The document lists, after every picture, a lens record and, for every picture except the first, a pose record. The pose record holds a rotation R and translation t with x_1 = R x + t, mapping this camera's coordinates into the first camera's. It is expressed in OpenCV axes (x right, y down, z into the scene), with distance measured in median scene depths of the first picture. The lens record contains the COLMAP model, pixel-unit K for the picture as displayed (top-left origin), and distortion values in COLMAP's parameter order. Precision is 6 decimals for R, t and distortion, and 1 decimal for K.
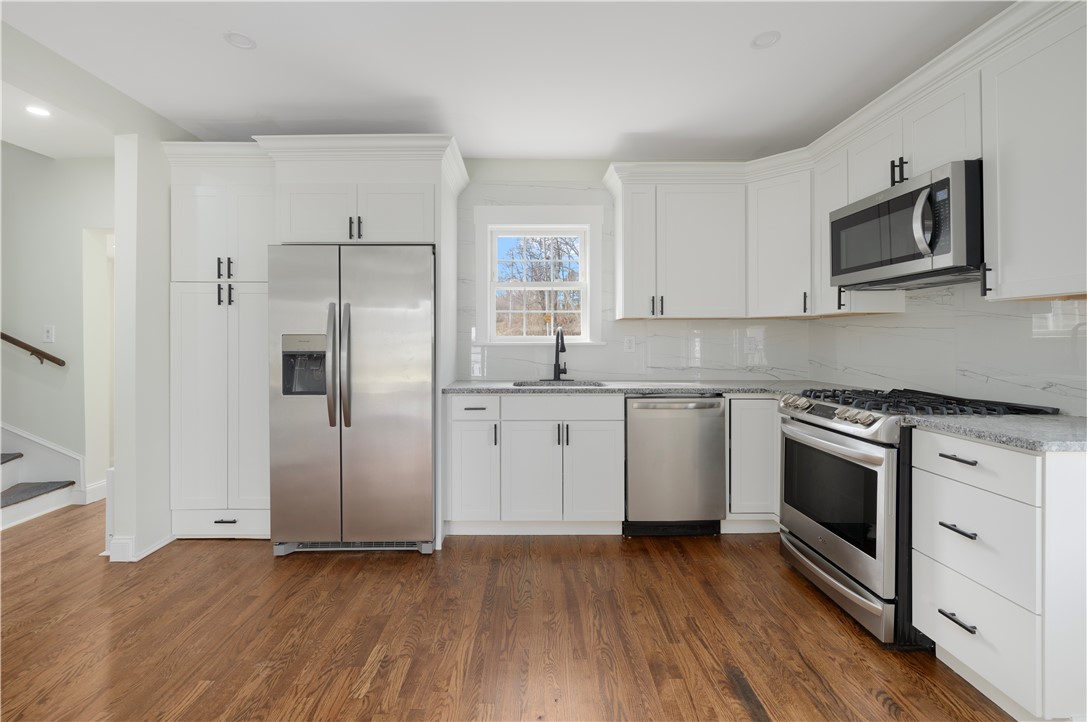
lens RADIAL K [[467.2, 0, 531.5], [0, 467.2, 341.2], [0, 0, 1]] dist [0.000886, 0.000515]
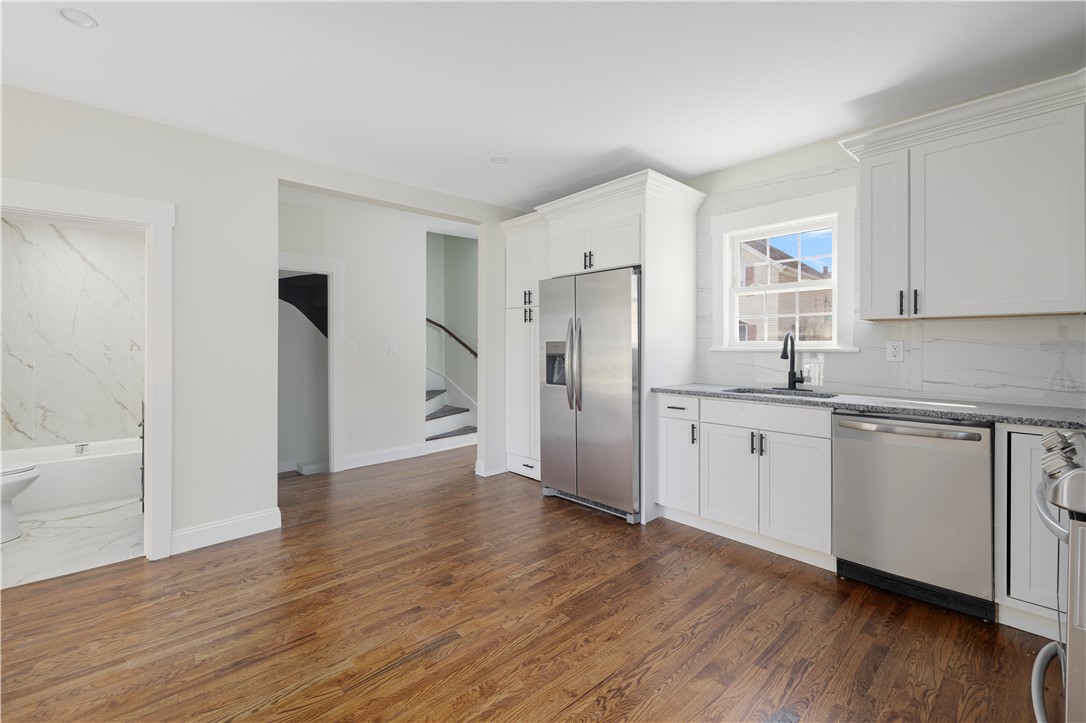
lens RADIAL K [[466.8, 0, 539.8], [0, 466.8, 341.6], [0, 0, 1]] dist [0.000886, 0.000515]
pose [[0.671385, -0.003446, -0.741100, 0.513281], [-0.000824, 0.999985, -0.005396, -0.006662], [0.741108, 0.004234, 0.671373, 0.019543]]
